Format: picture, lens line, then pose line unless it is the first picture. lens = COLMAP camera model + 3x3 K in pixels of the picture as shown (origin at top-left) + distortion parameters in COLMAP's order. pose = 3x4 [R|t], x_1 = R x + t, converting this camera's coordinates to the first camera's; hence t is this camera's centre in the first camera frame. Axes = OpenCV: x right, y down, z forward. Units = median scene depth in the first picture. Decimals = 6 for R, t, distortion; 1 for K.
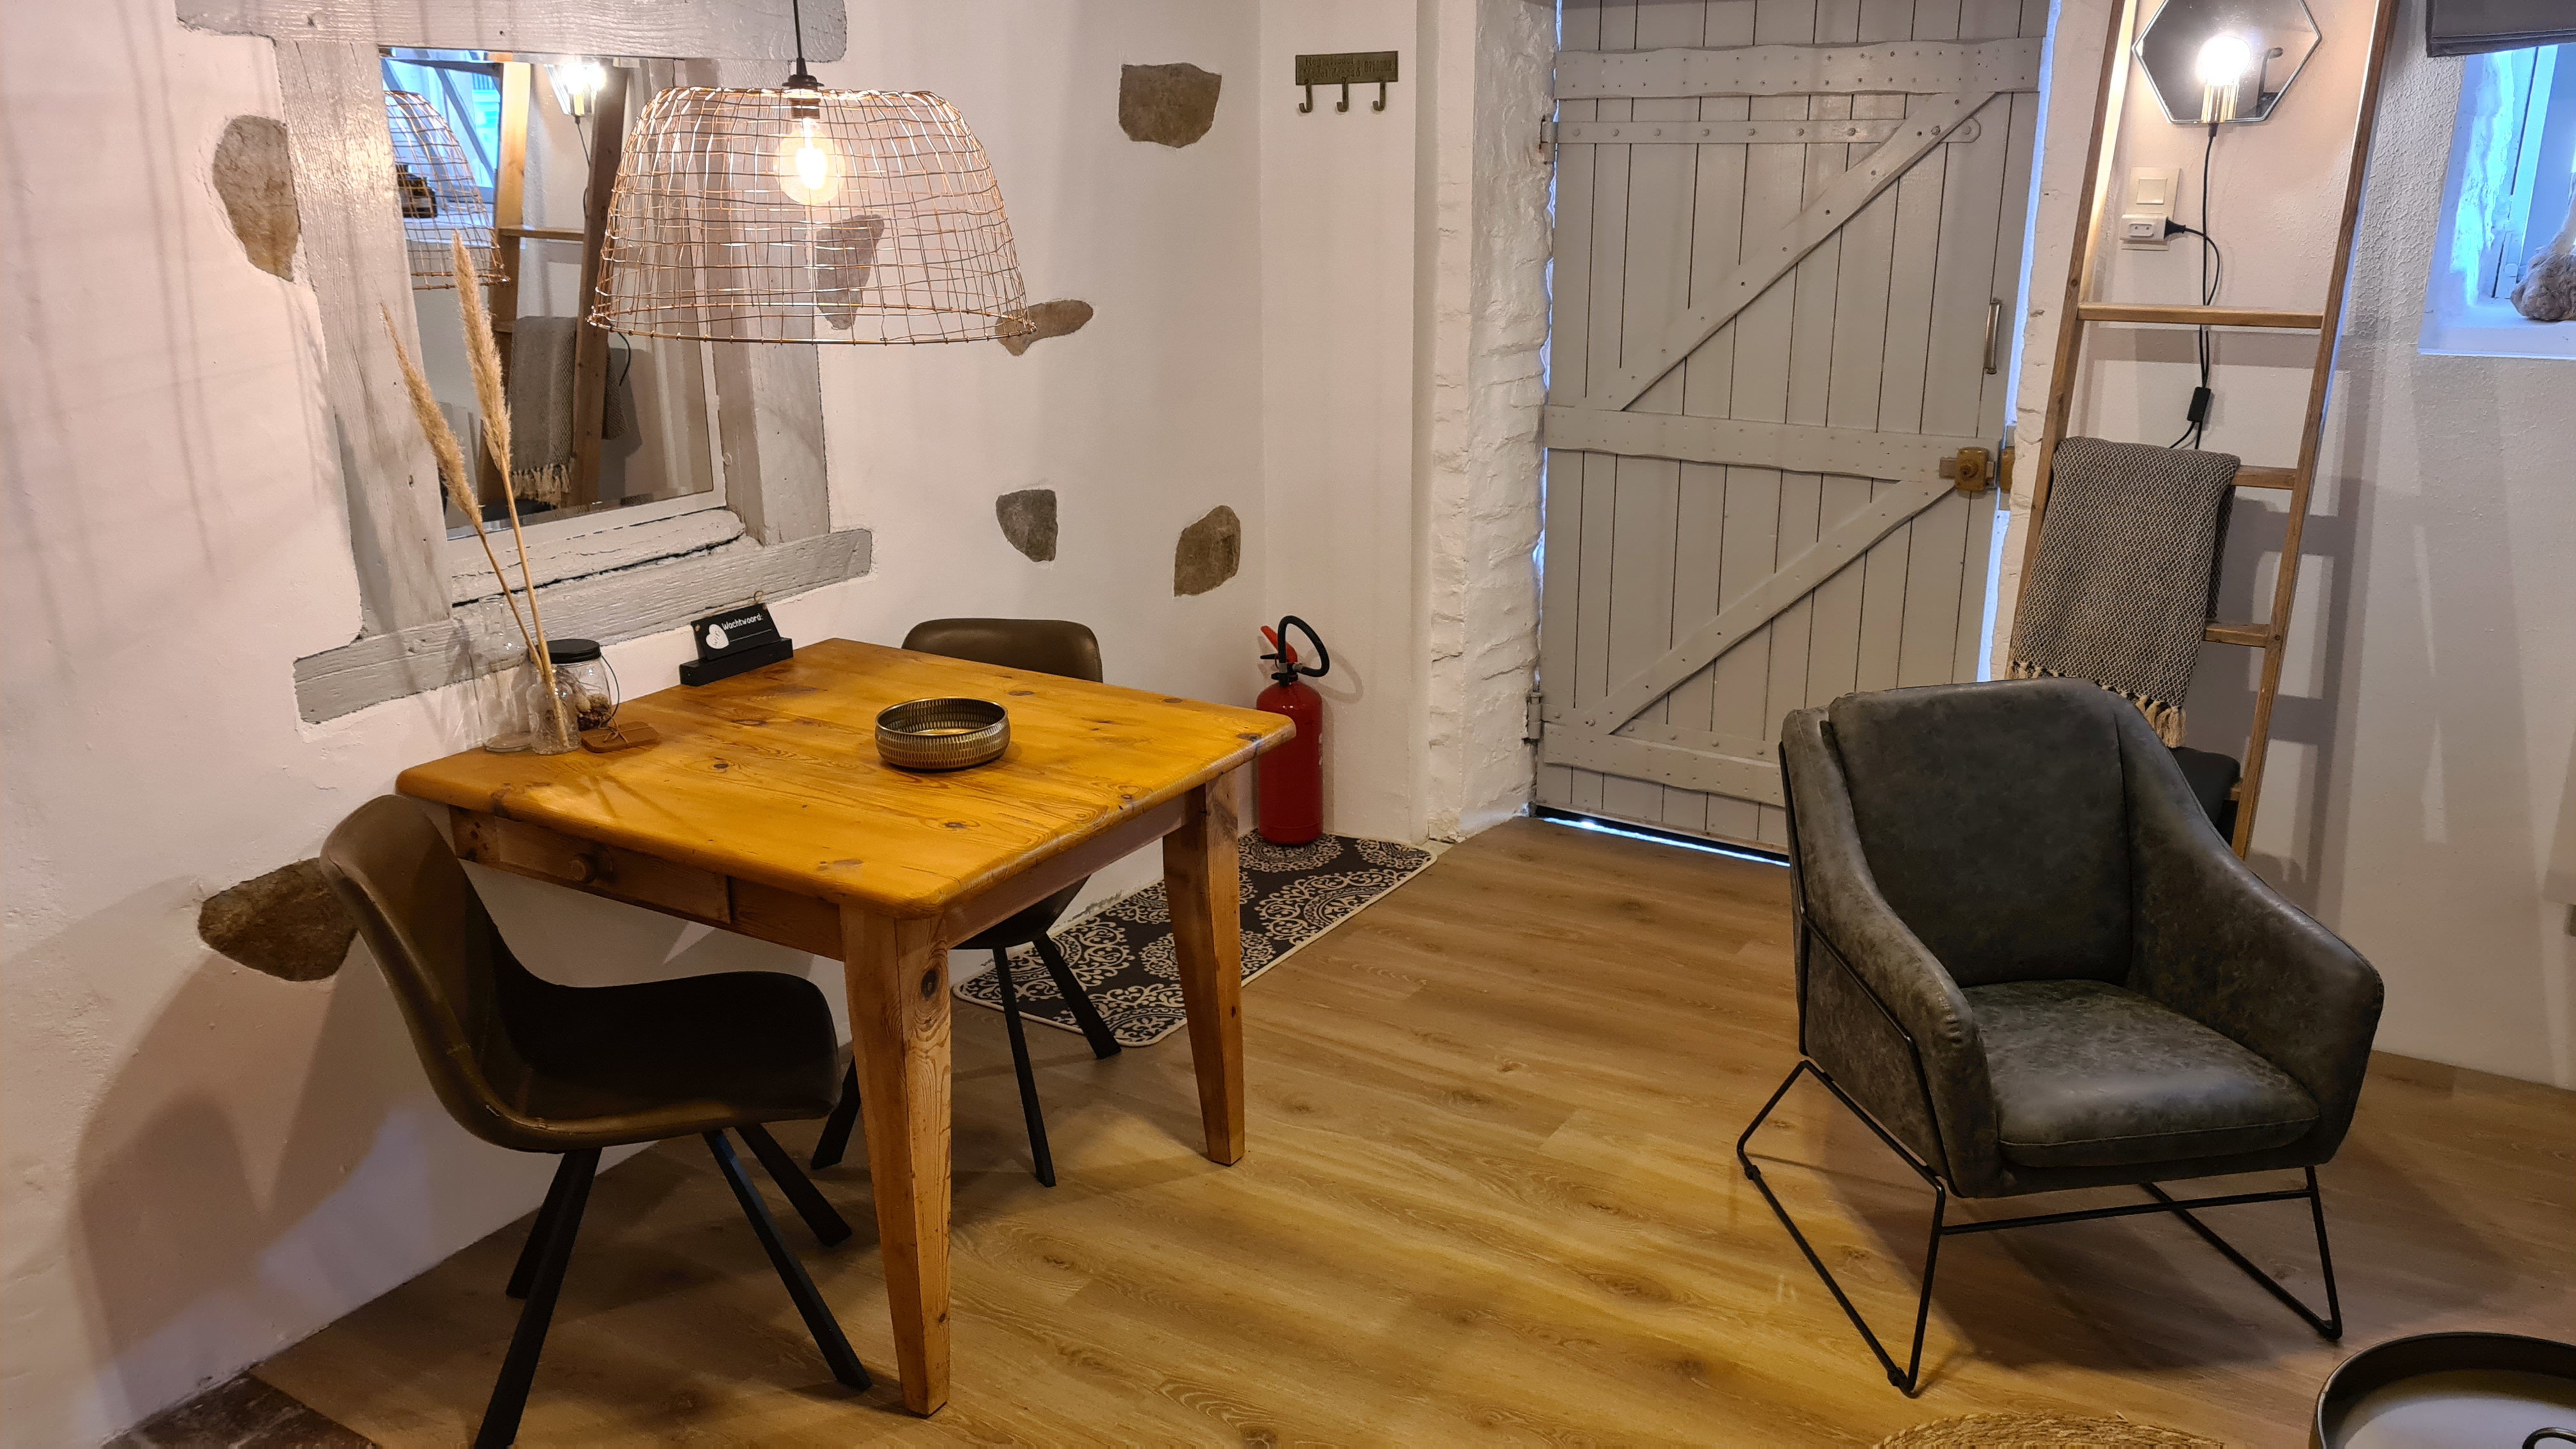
lens RADIAL K [[1928.8, 0, 1314.8], [0, 1928.8, 713.3], [0, 0, 1]] dist [0.059860, -0.044145]
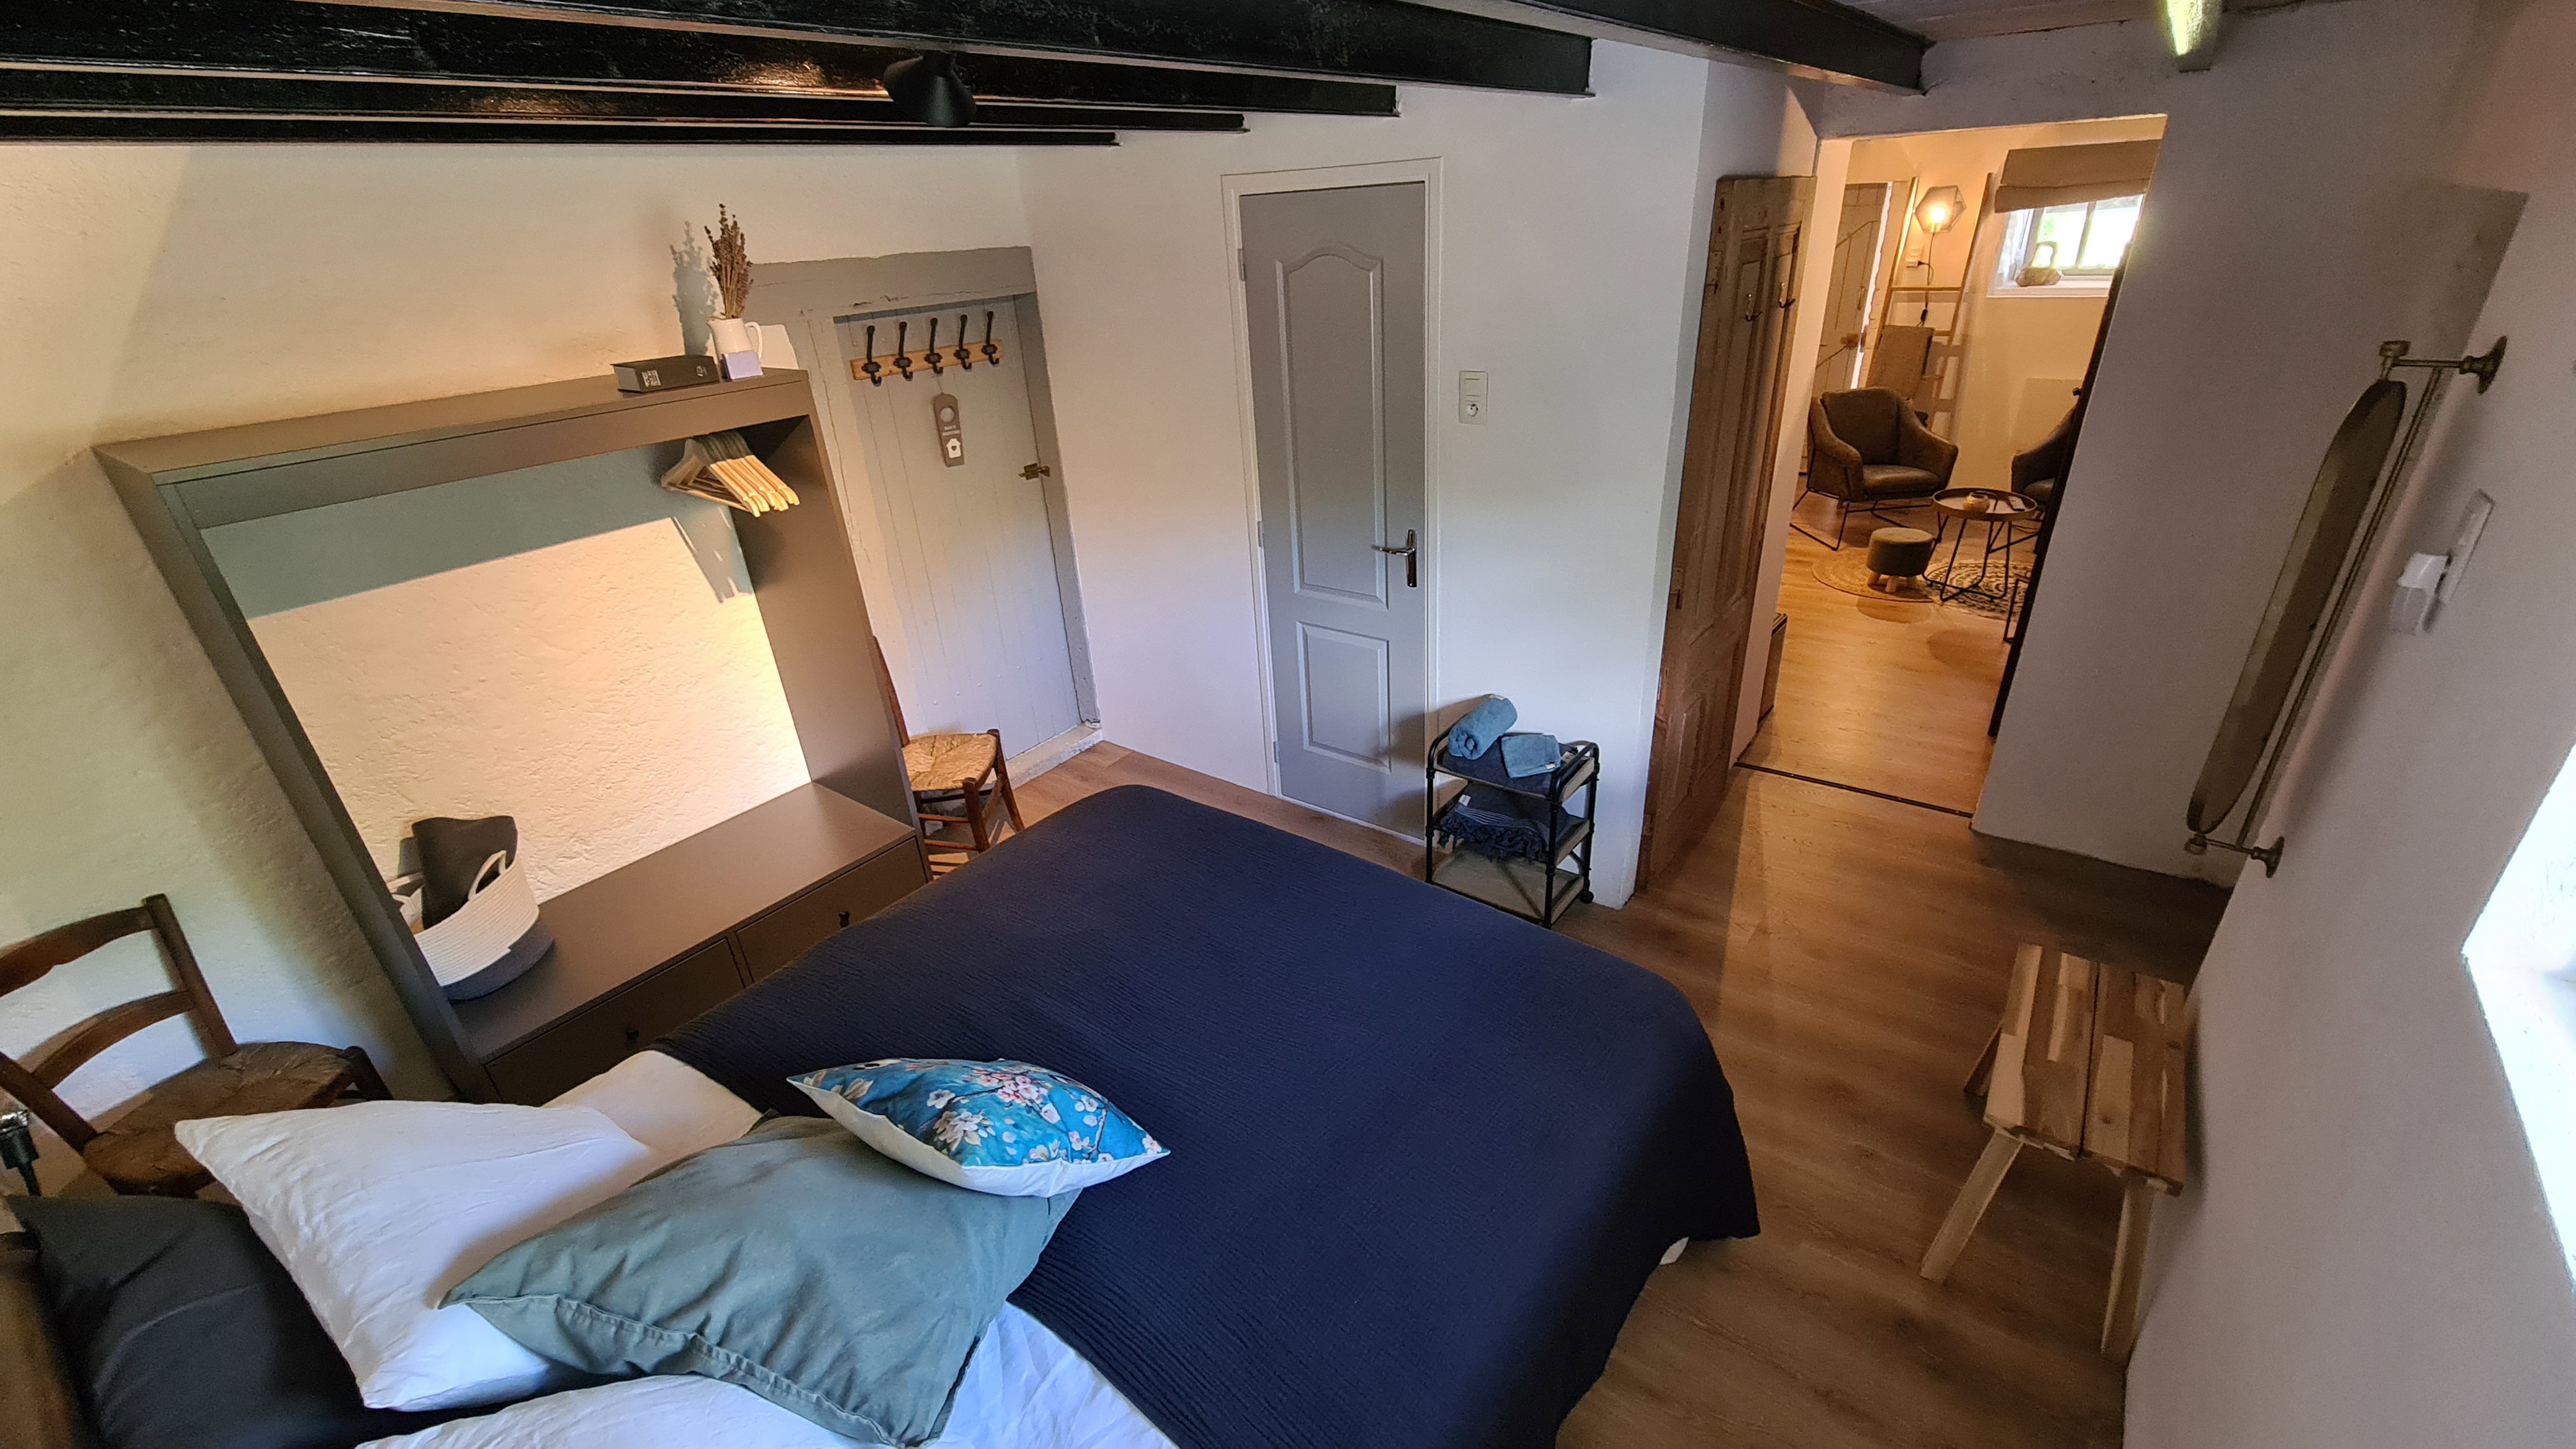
lens RADIAL K [[1051.7, 0, 1292.5], [0, 1051.7, 742.8], [0, 0, 1]] dist [-0.000794, -0.000739]
pose [[0.995700, -0.007015, -0.092368, -0.560687], [0.023684, 0.983267, 0.180623, 0.253138], [0.089555, -0.182034, 0.979206, -1.206378]]
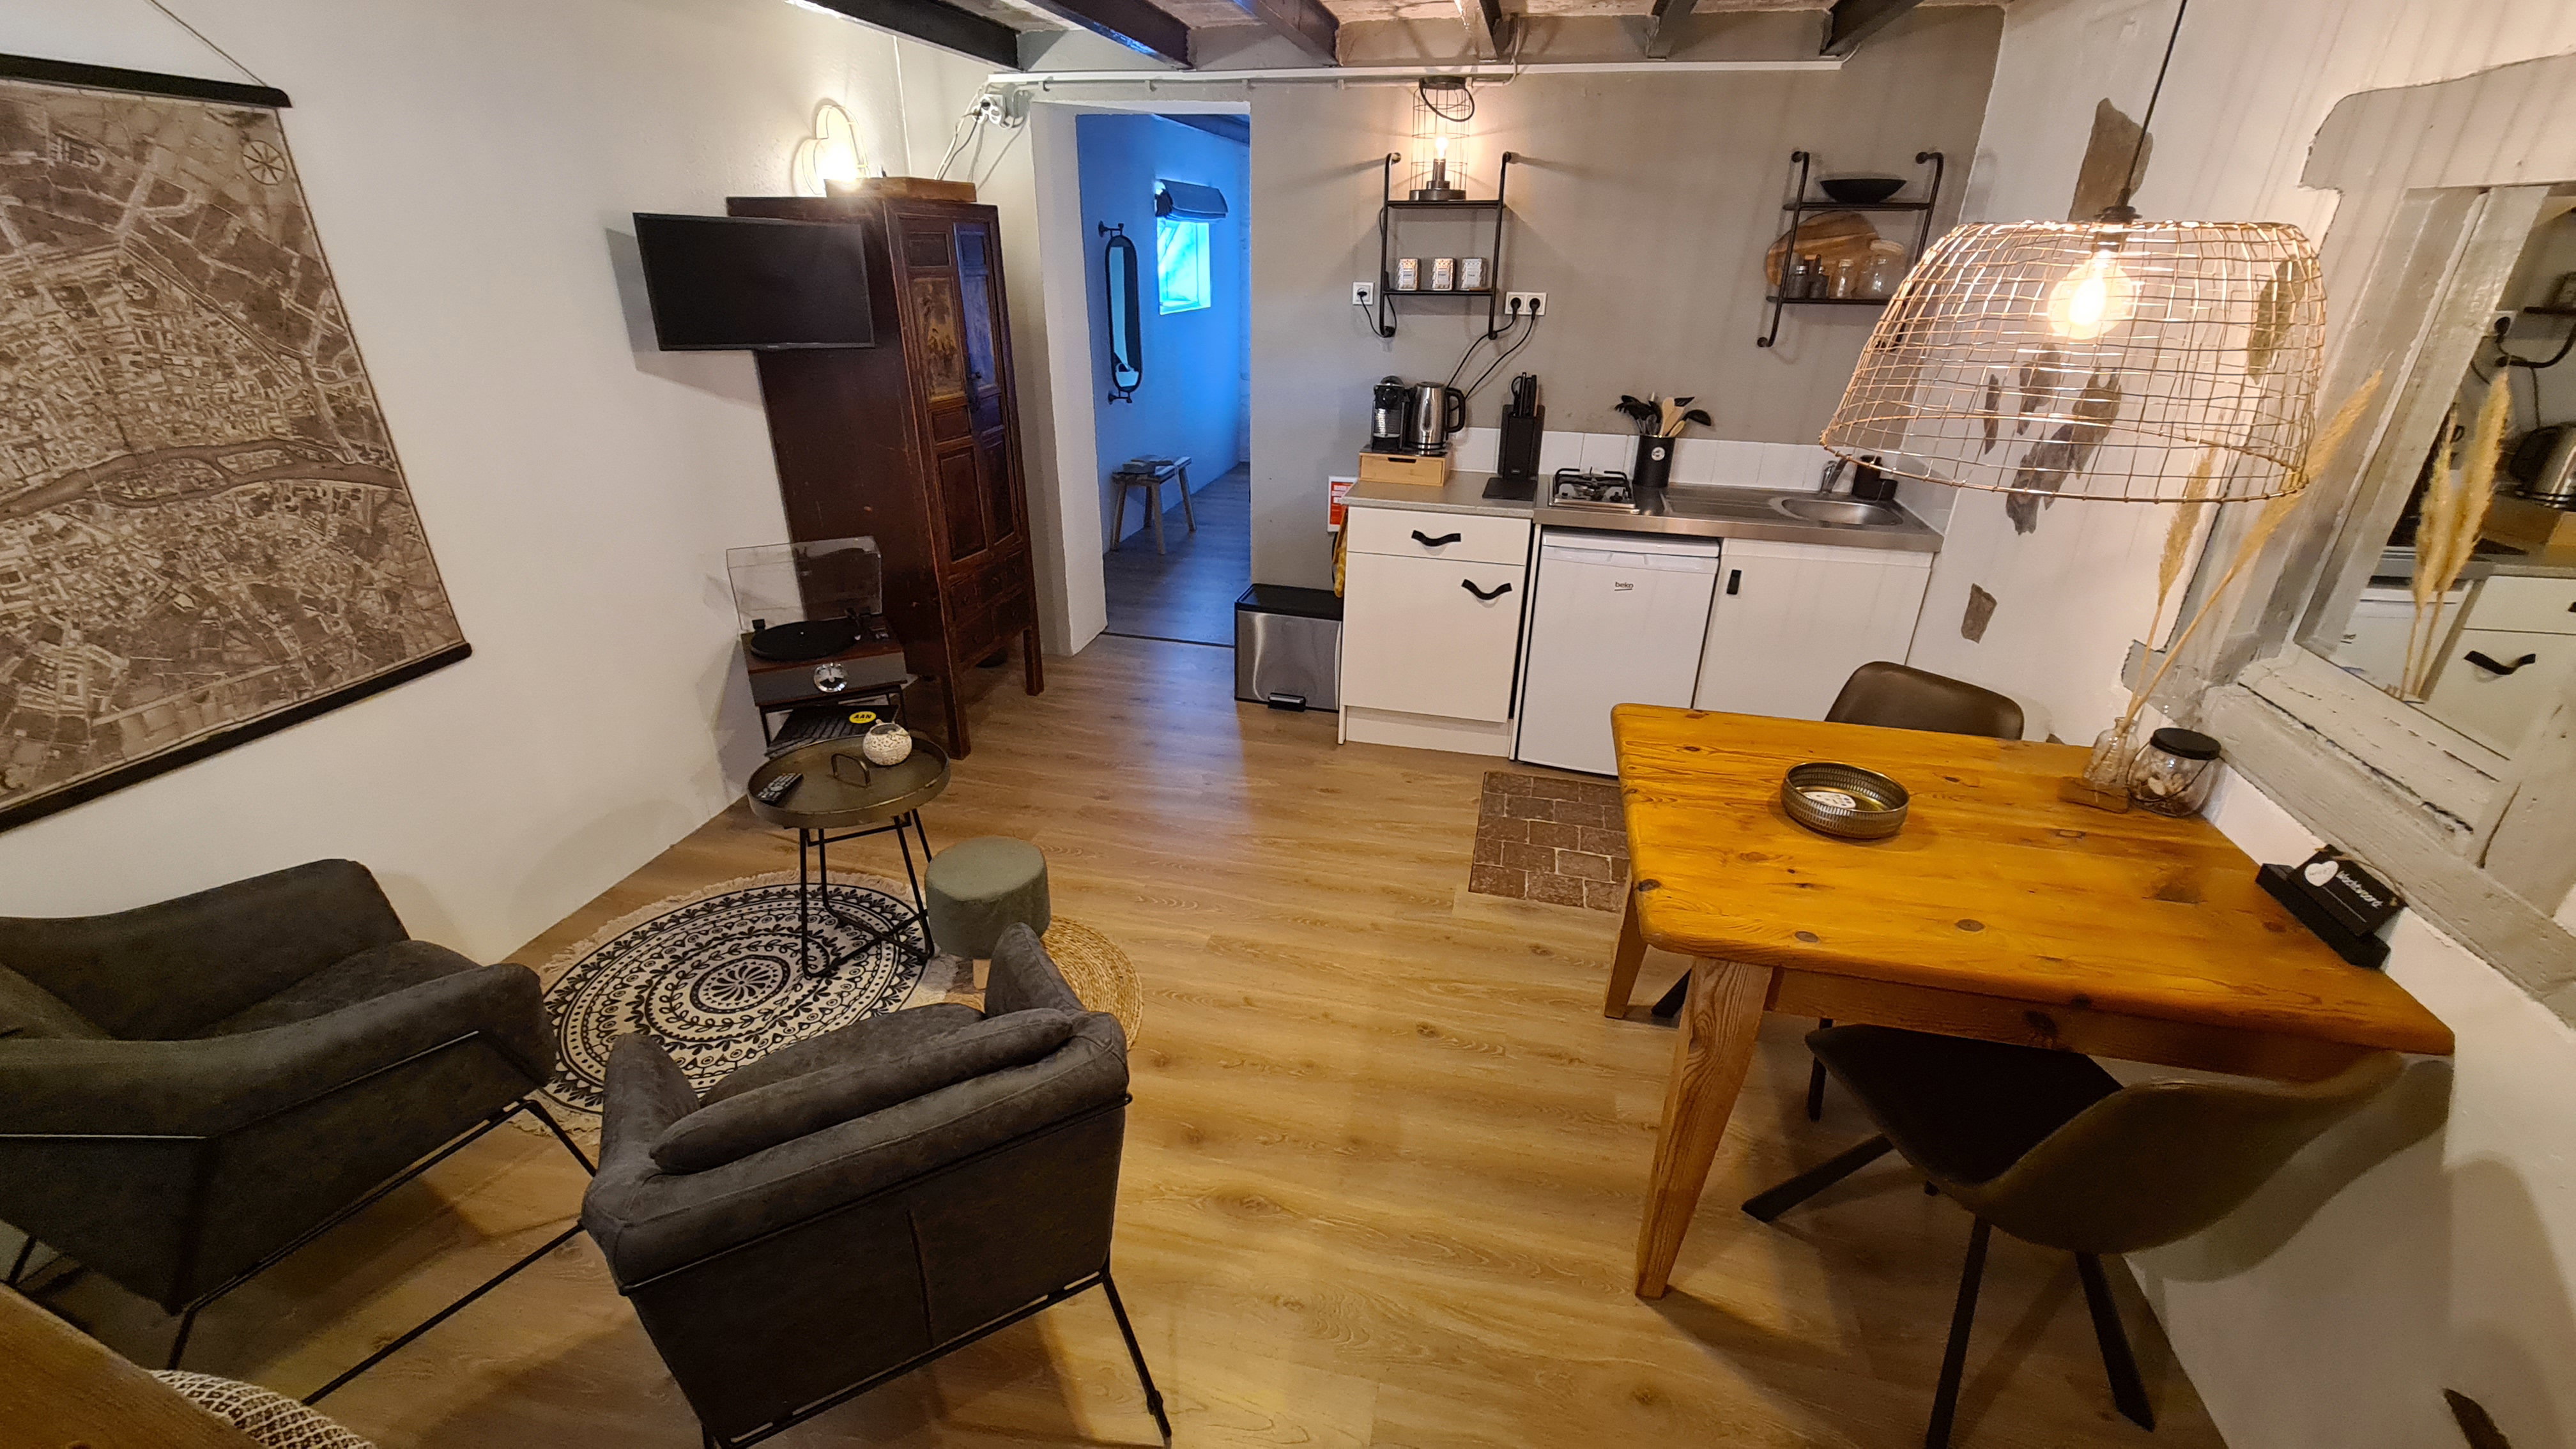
lens RADIAL K [[1051.7, 0, 1292.5], [0, 1051.7, 742.8], [0, 0, 1]] dist [-0.000794, -0.000739]
pose [[-0.943514, 0.131822, -0.303980, 0.270618], [-0.108327, 0.744298, 0.659003, -0.346811], [0.313123, 0.654708, -0.687976, 1.141660]]
